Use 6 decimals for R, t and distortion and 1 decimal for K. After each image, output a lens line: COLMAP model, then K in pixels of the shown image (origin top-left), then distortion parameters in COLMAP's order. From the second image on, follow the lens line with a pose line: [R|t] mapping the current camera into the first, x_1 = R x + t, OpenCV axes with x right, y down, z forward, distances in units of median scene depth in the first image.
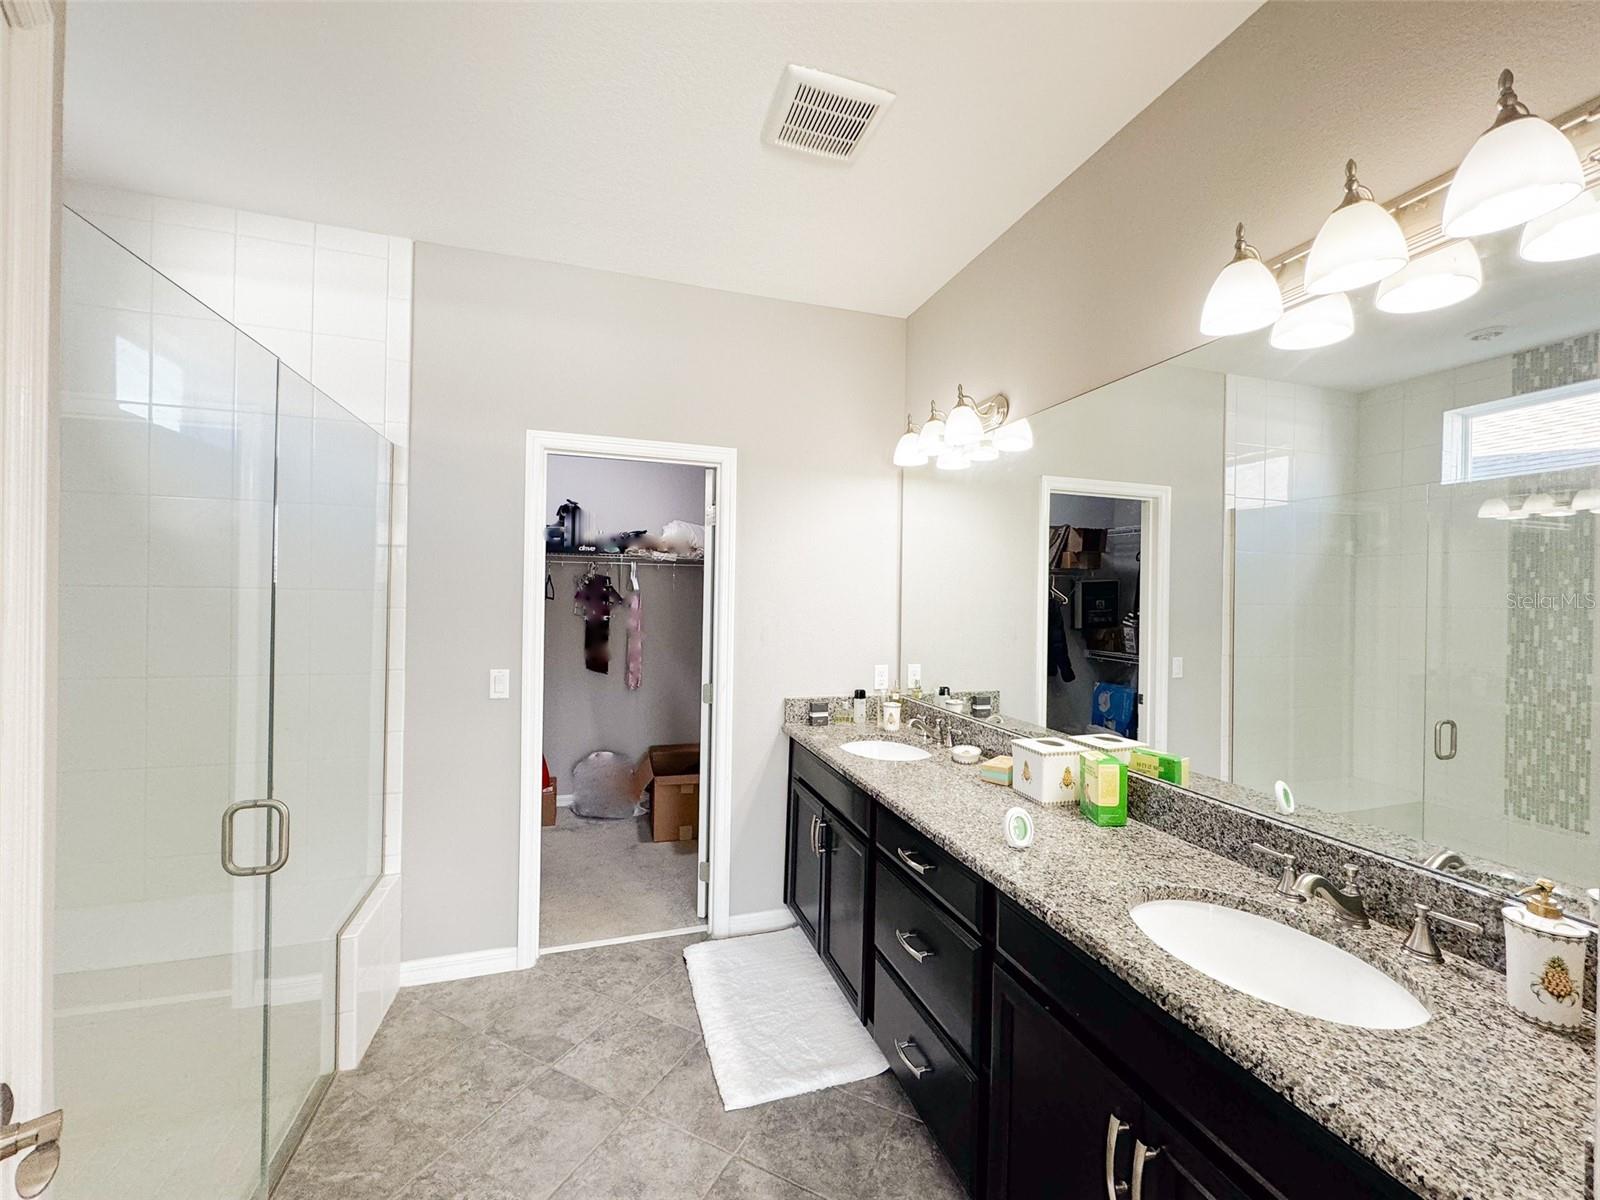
lens RADIAL K [[637.0, 0, 801.0], [0, 637.0, 602.0], [0, 0, 1]] dist [-0.004060, 0.001295]
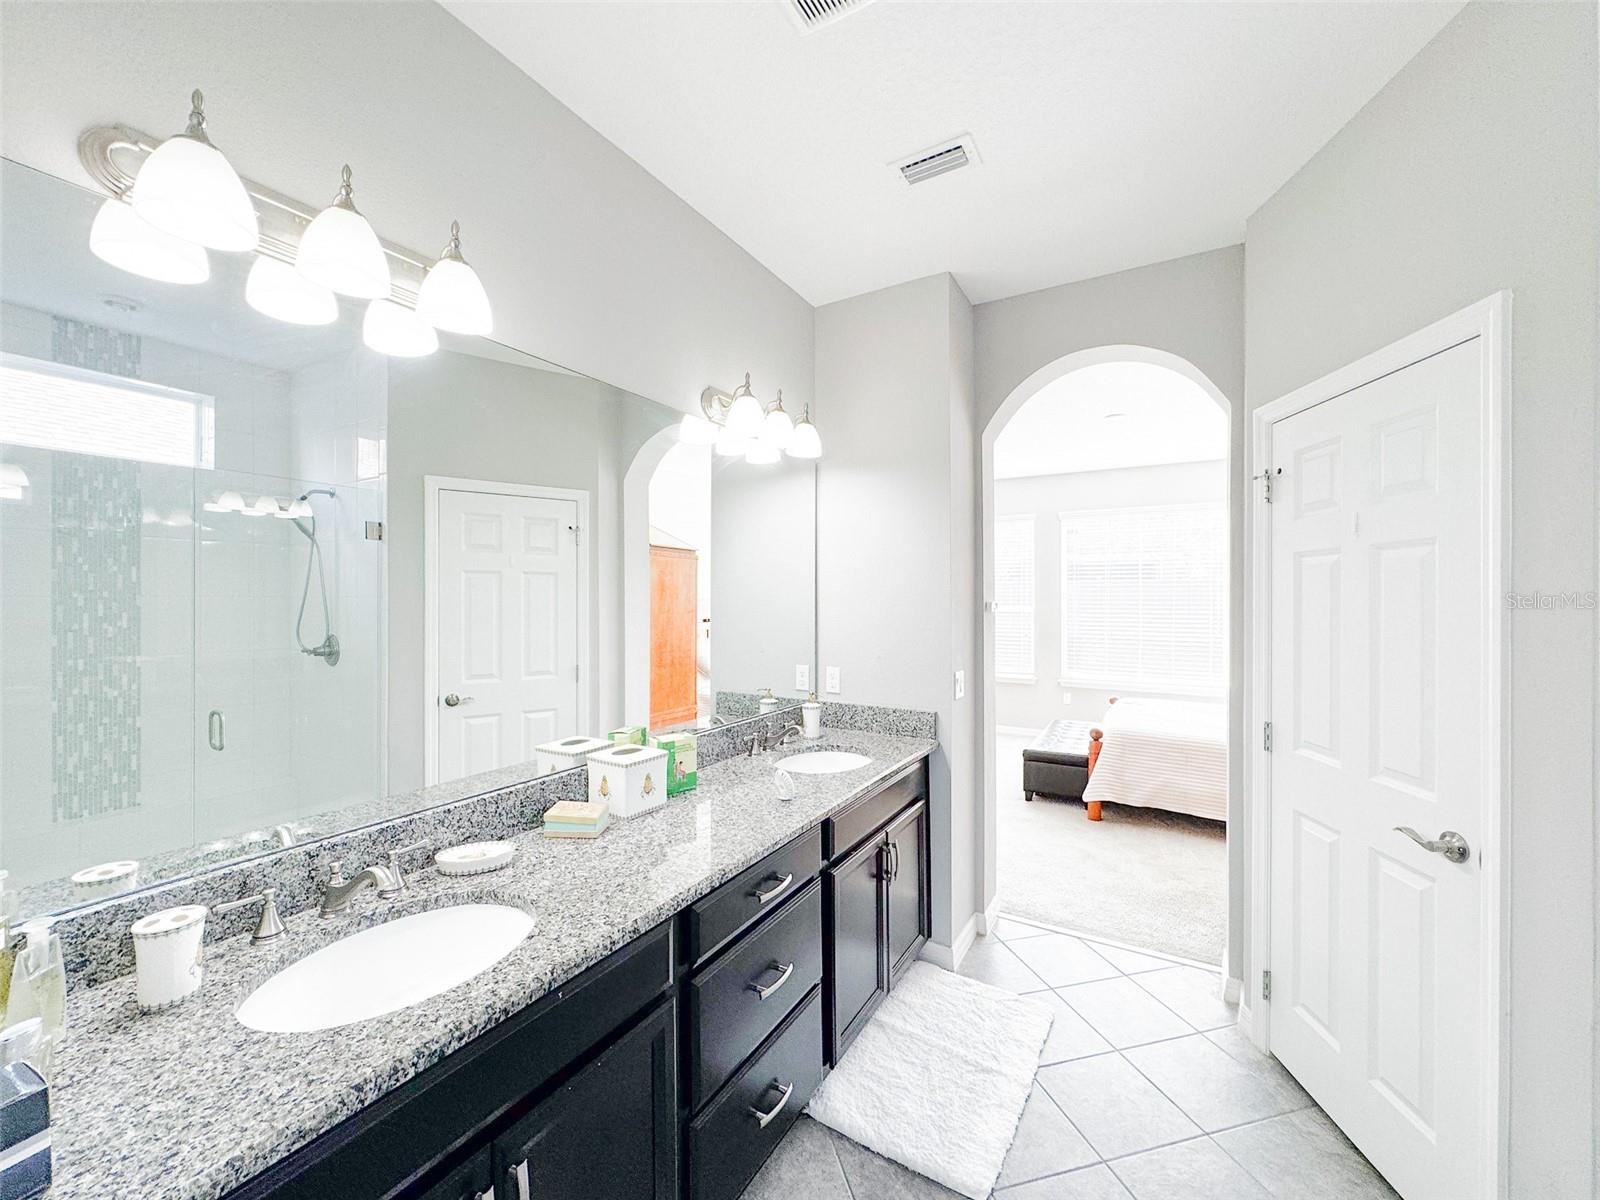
lens RADIAL K [[637.0, 0, 799.2], [0, 637.0, 591.9], [0, 0, 1]] dist [-0.004060, 0.001295]
pose [[-0.657513, -0.016092, 0.753271, -0.290132], [-0.009856, 0.999870, 0.012757, -0.018831], [-0.753378, 0.000963, -0.657586, 0.851445]]
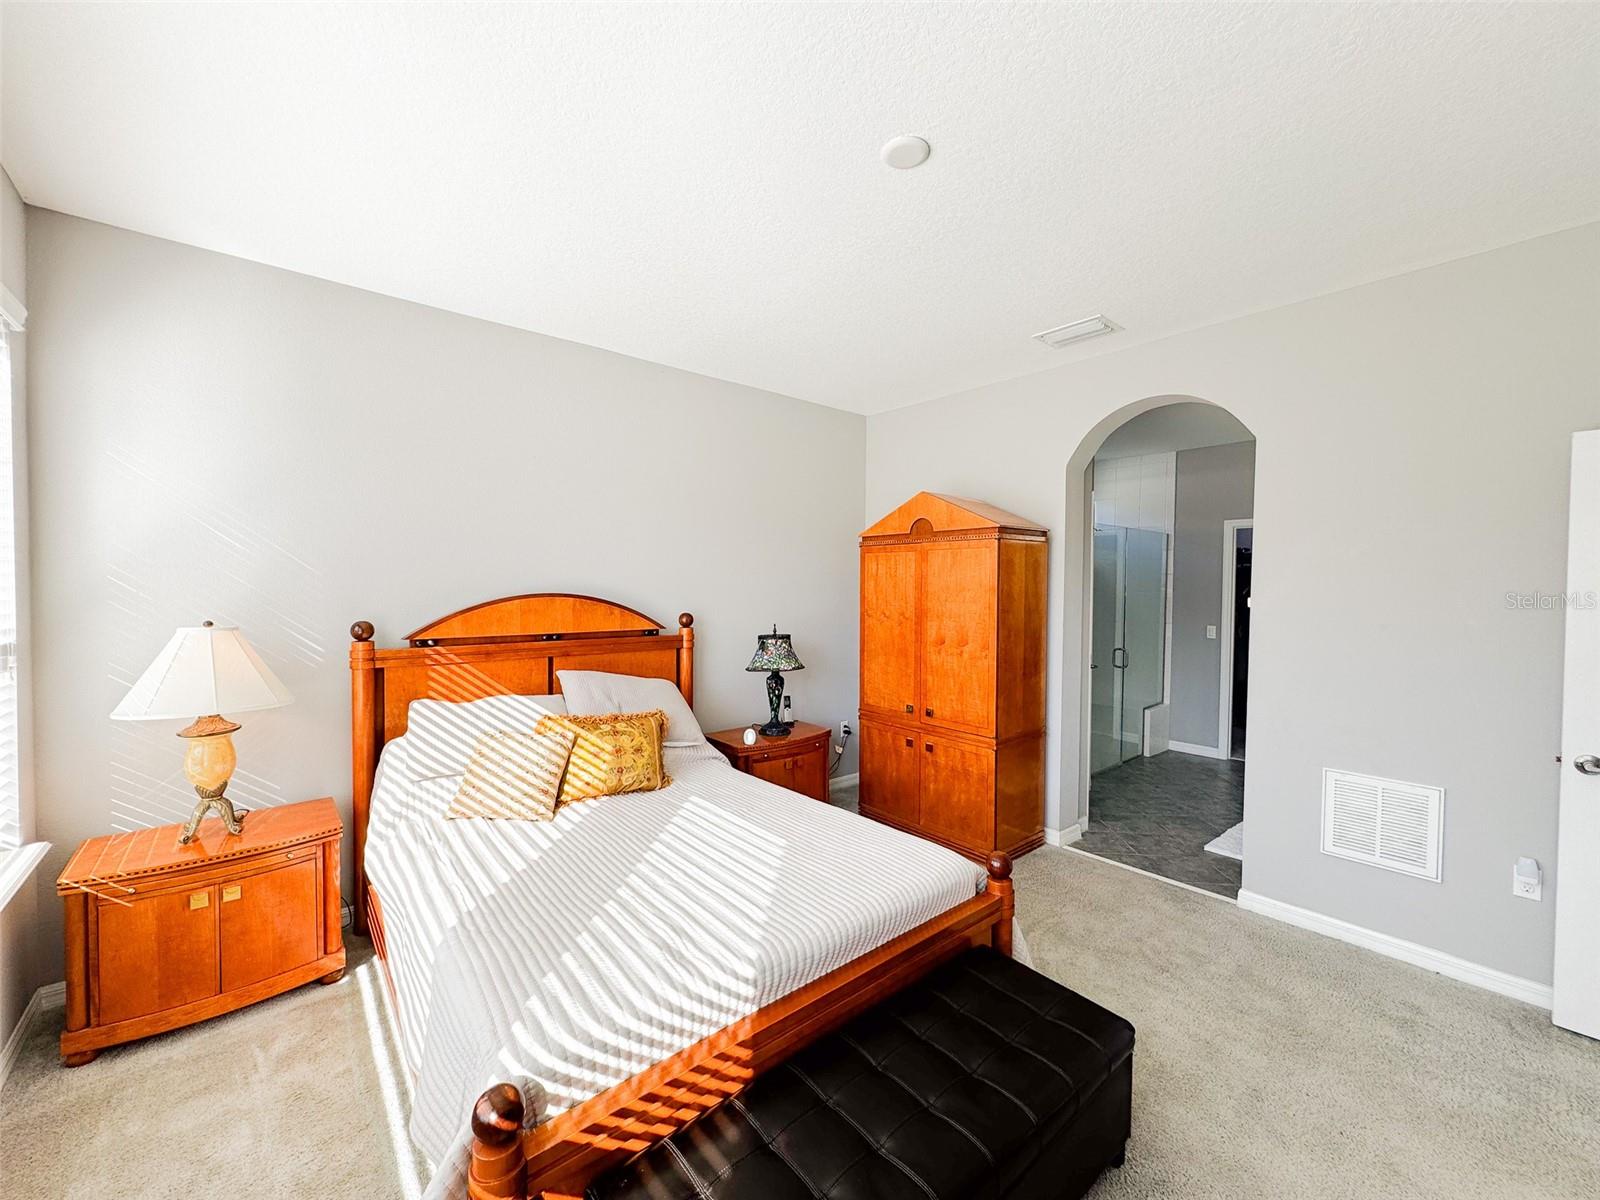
lens RADIAL K [[637.0, 0, 799.7], [0, 637.0, 598.9], [0, 0, 1]] dist [-0.004060, 0.001295]
pose [[0.380994, 0.007228, -0.924549, 0.603991], [-0.005030, 0.999971, 0.005745, 0.001342], [0.924564, 0.002462, 0.381020, -0.697186]]
